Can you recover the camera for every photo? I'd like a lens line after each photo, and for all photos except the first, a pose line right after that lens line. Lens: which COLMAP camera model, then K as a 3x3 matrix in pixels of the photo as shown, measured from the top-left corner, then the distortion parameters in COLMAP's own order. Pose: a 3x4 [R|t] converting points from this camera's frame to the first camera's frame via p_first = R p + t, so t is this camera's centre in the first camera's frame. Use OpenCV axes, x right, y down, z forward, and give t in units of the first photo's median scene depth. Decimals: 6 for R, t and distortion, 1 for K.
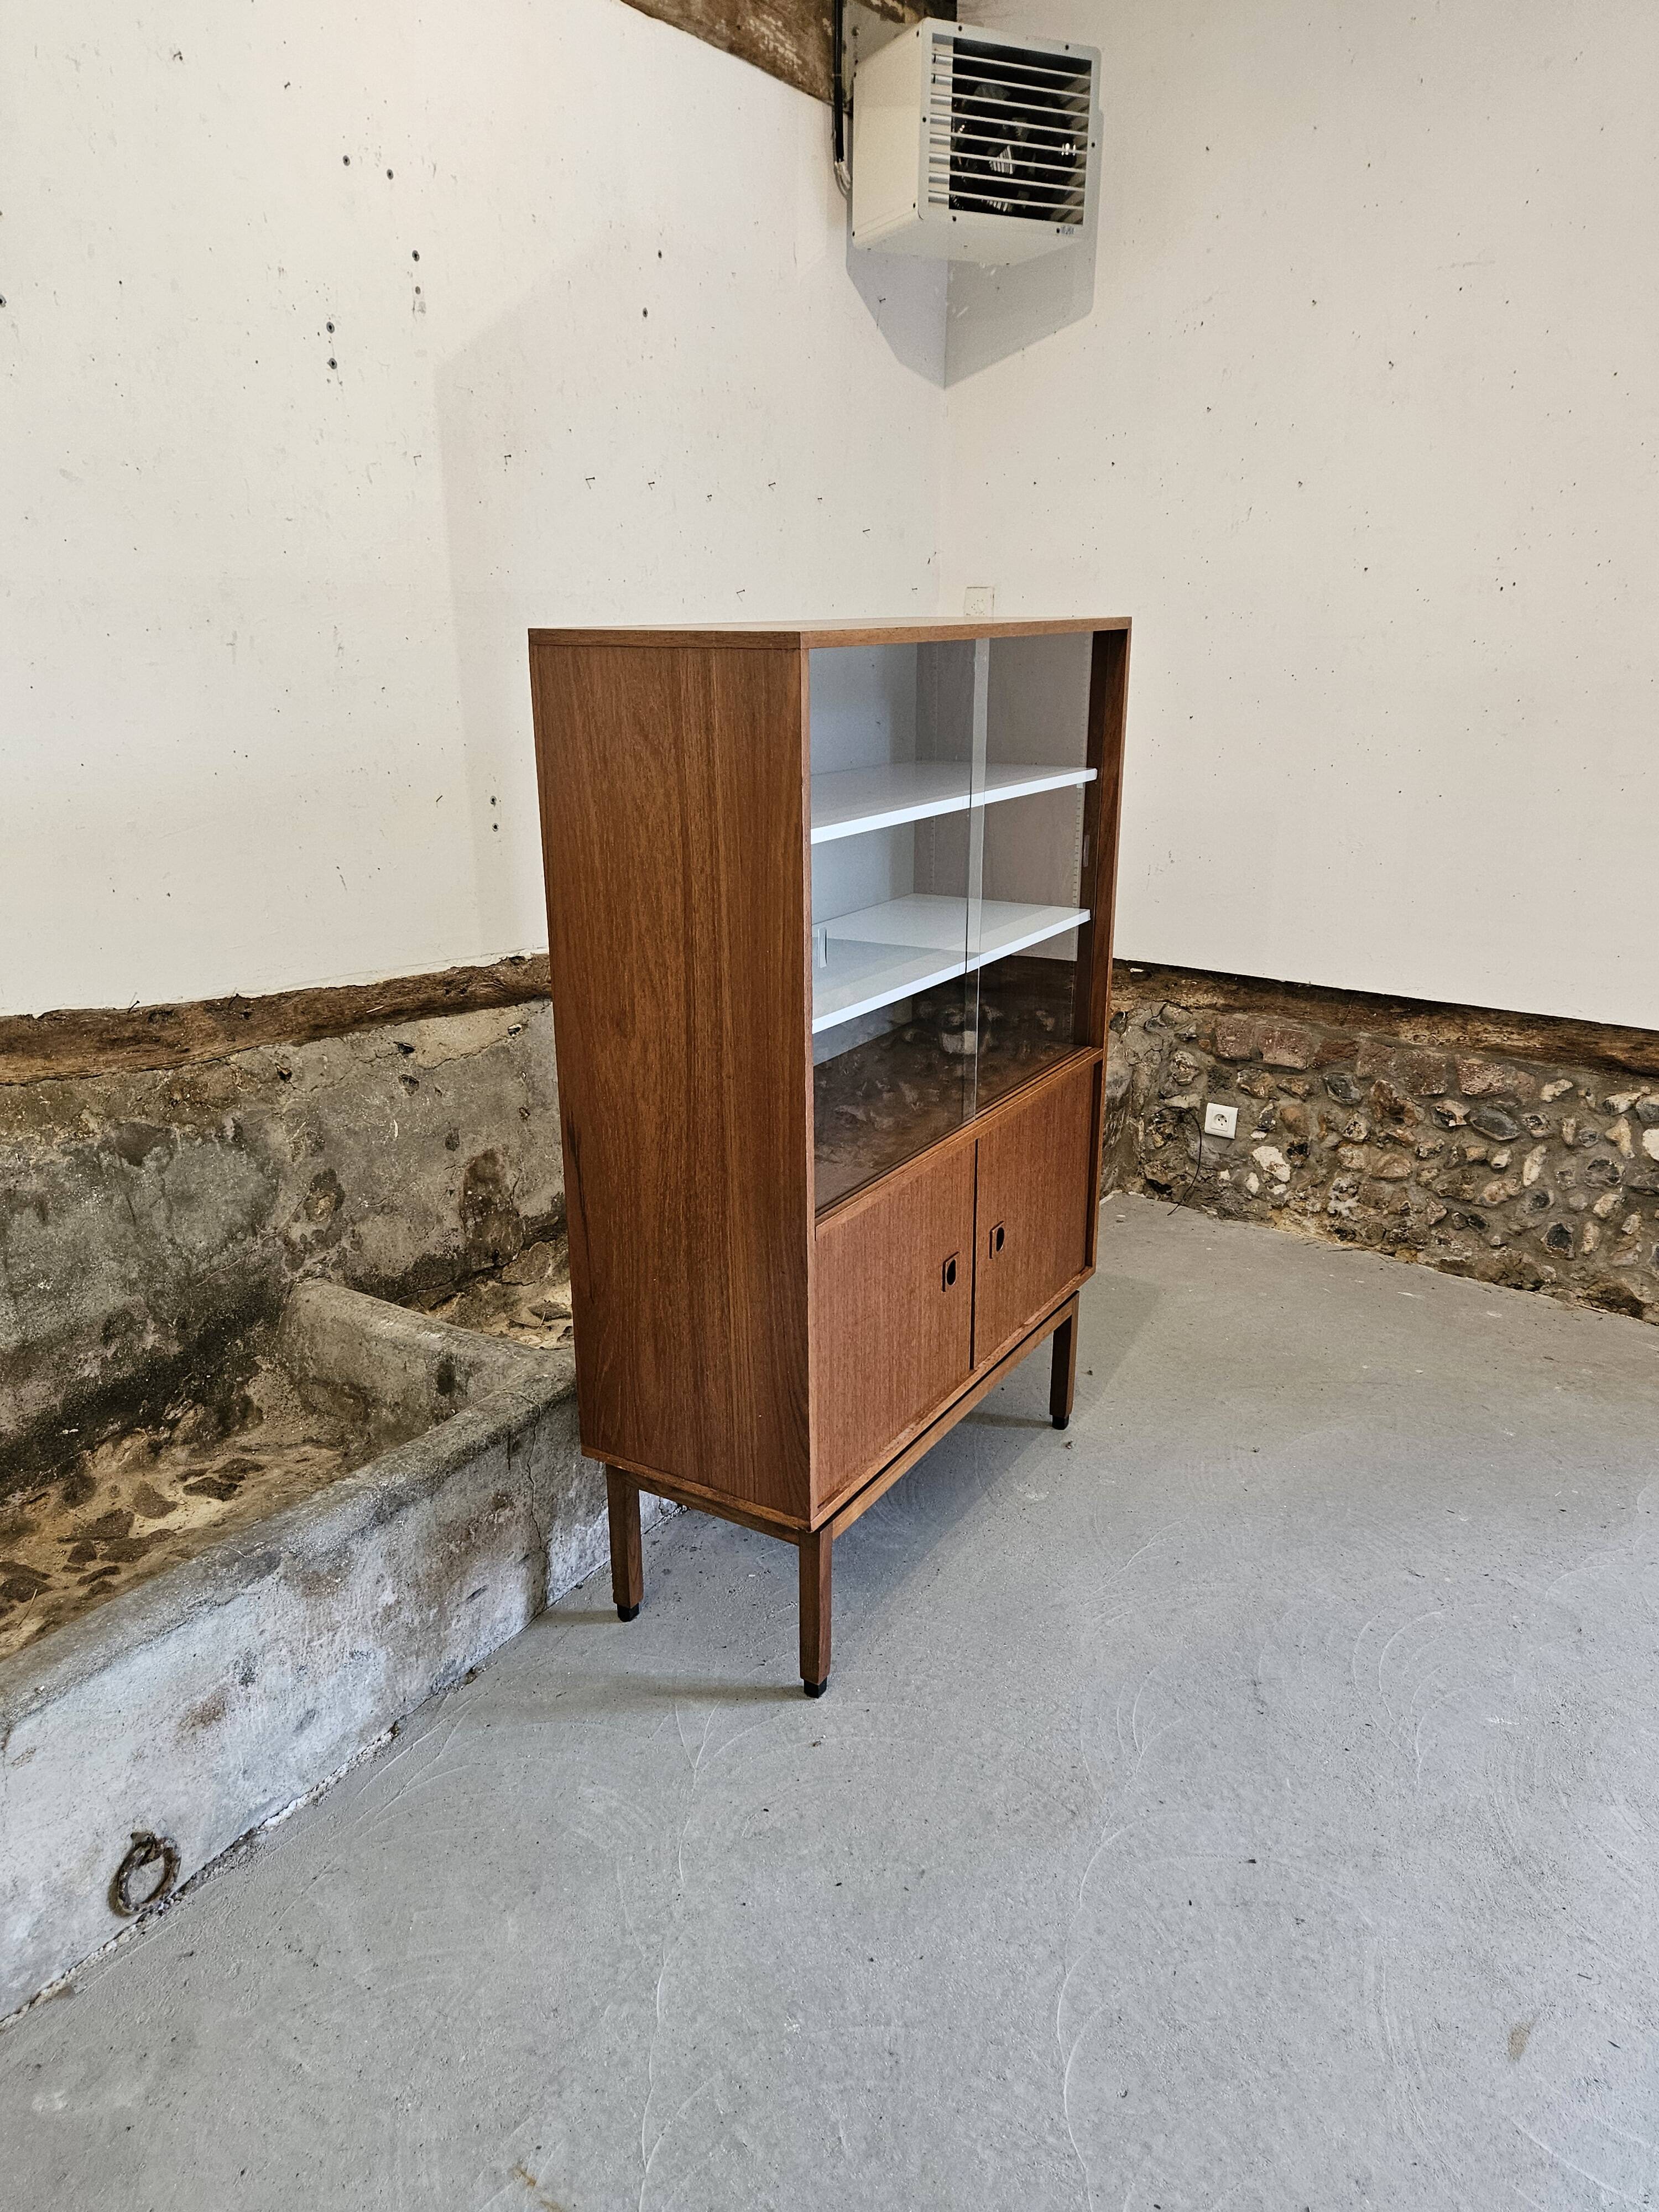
lens RADIAL K [[1559.7, 0, 815.1], [0, 1559.7, 1116.7], [0, 0, 1]] dist [0.072210, -0.050587]
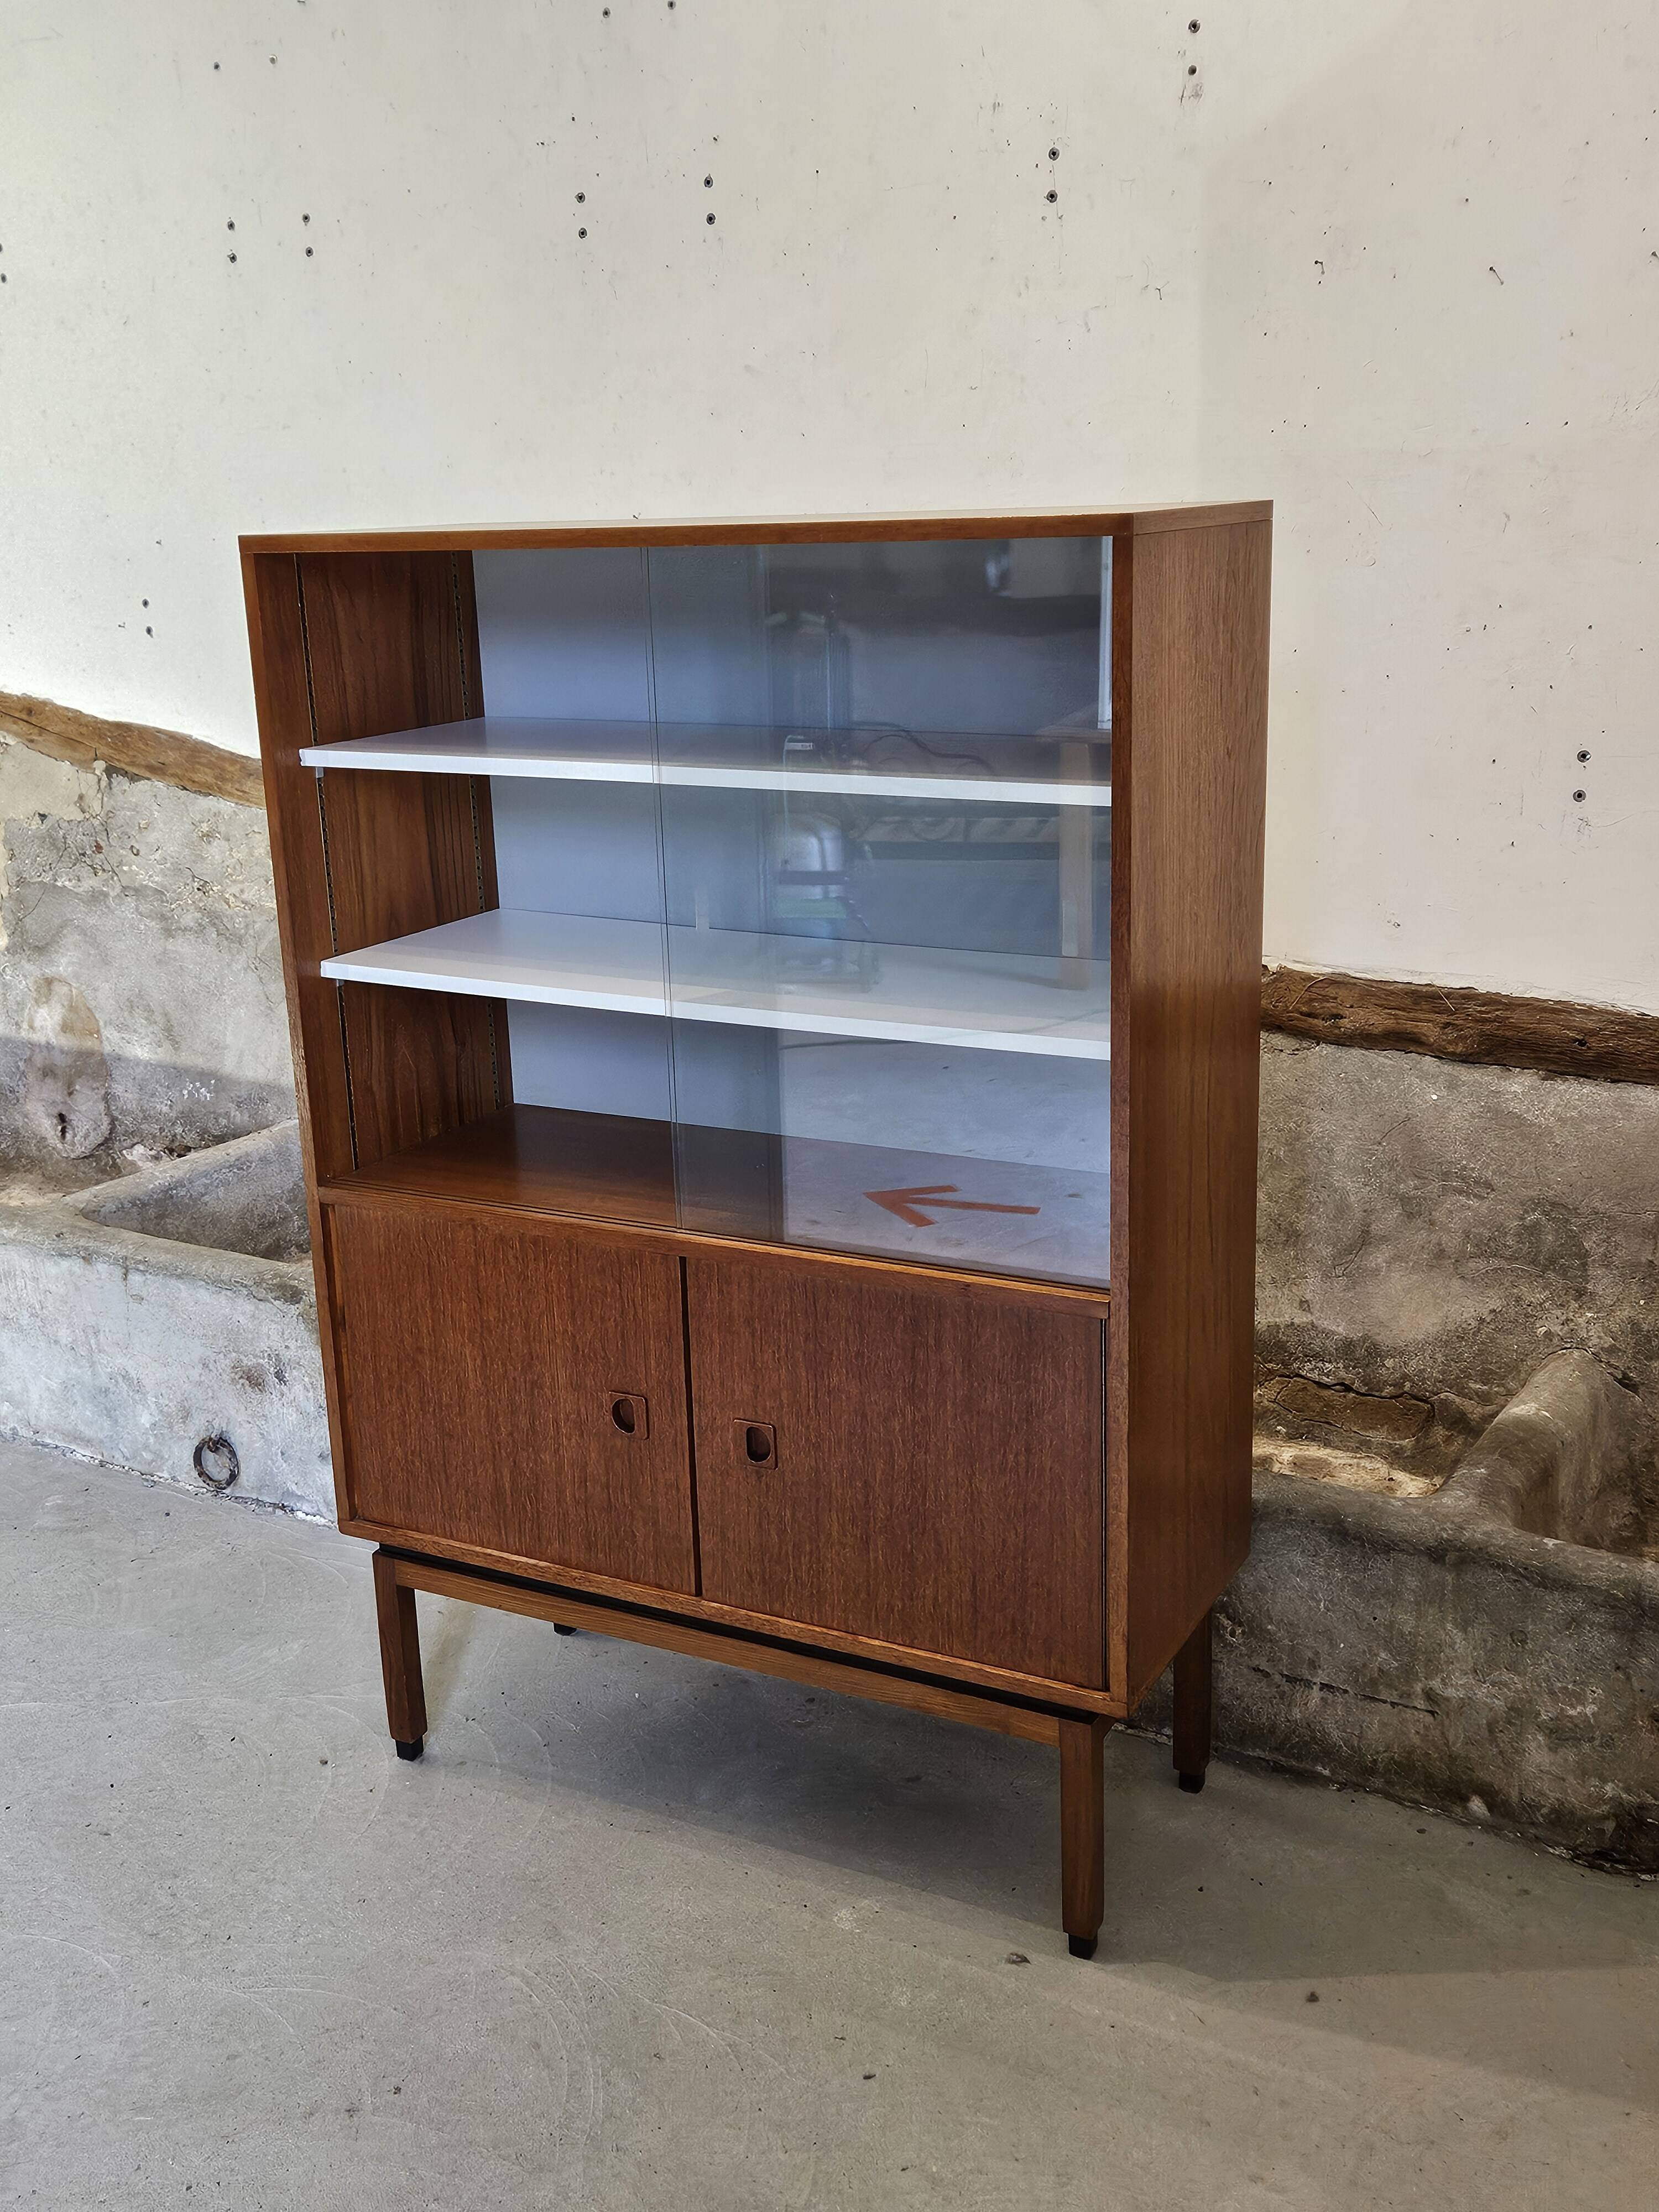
lens RADIAL K [[2249.4, 0, 788.0], [0, 2249.4, 1106.5], [0, 0, 1]] dist [0.061650, 0.000000]
pose [[0.057821, 0.271112, -0.960810, 1.010400], [-0.281596, 0.927769, 0.244842, -0.295356], [0.957789, 0.256403, 0.129988, 0.868234]]
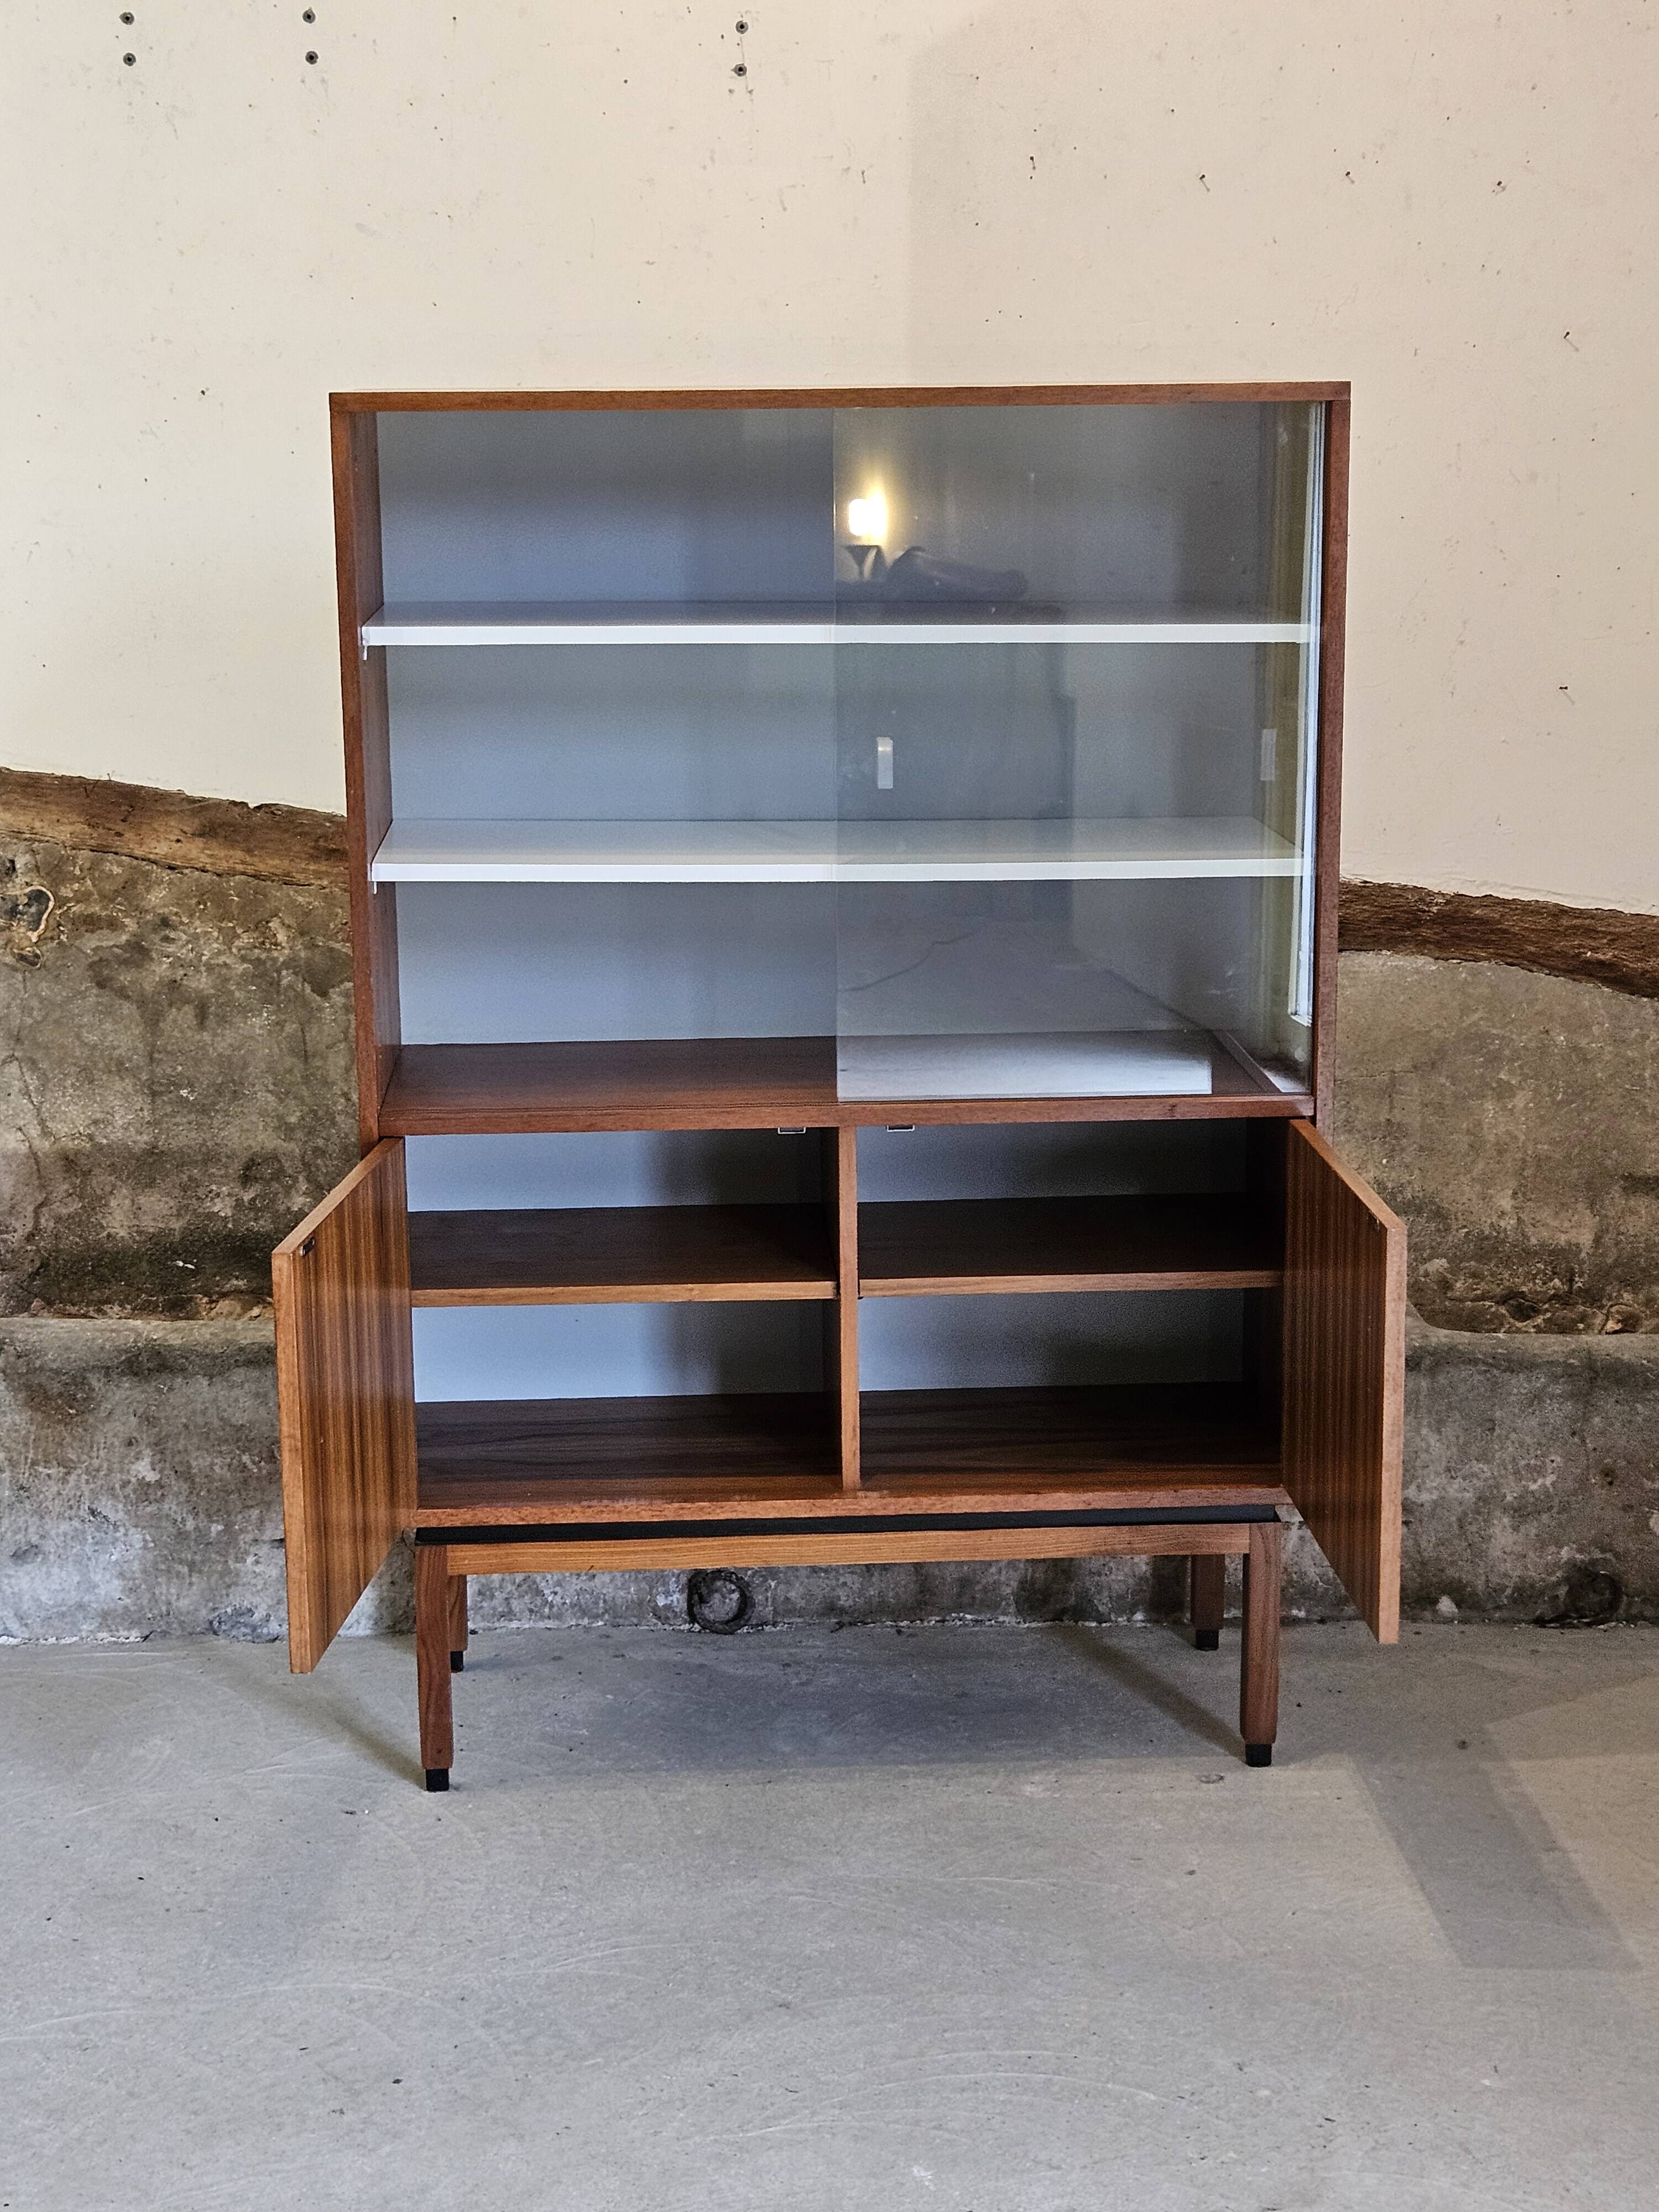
lens RADIAL K [[3411.4, 0, 781.7], [0, 3411.4, 1085.5], [0, 0, 1]] dist [0.069403, 0.000000]
pose [[0.567632, 0.170775, -0.805375, 1.226419], [-0.253334, 0.967016, 0.026498, -0.035085], [0.783336, 0.188987, 0.592173, 0.099043]]
